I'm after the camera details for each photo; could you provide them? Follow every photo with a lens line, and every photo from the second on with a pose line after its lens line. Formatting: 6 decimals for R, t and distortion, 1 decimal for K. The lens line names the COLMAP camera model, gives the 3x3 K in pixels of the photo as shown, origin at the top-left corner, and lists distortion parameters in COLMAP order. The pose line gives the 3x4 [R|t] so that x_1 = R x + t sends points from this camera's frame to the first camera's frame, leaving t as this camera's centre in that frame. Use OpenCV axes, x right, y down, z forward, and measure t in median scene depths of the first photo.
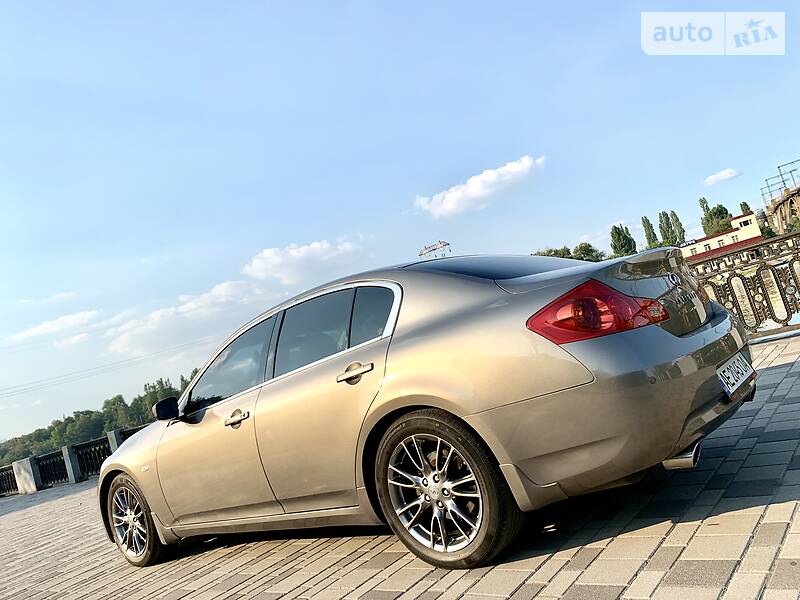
lens RADIAL K [[605.3, 0, 387.0], [0, 605.3, 274.2], [0, 0, 1]] dist [0.010623, -0.004118]
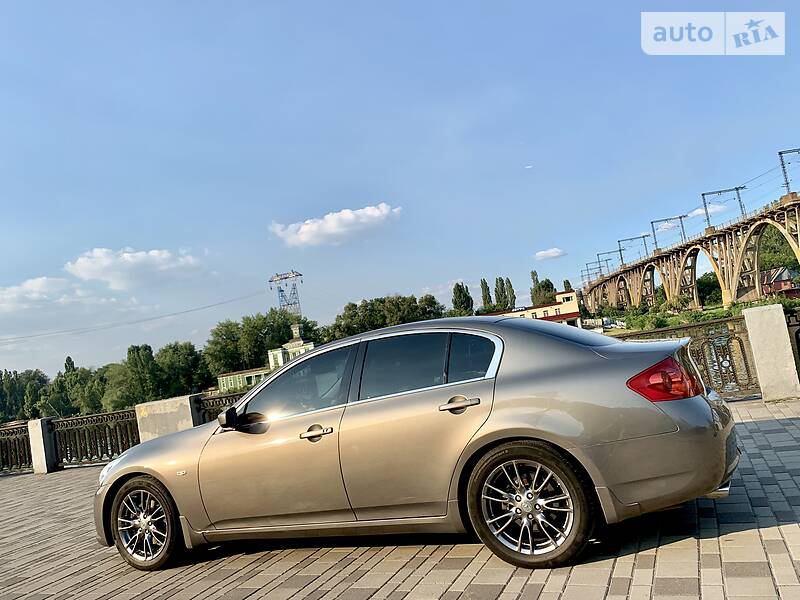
lens RADIAL K [[605.3, 0, 387.0], [0, 605.3, 274.2], [0, 0, 1]] dist [0.010623, -0.004118]
pose [[0.956038, 0.157900, 0.247100, -0.543447], [-0.144272, 0.986883, -0.072436, 0.013063], [-0.255297, 0.033602, 0.966279, -0.152941]]
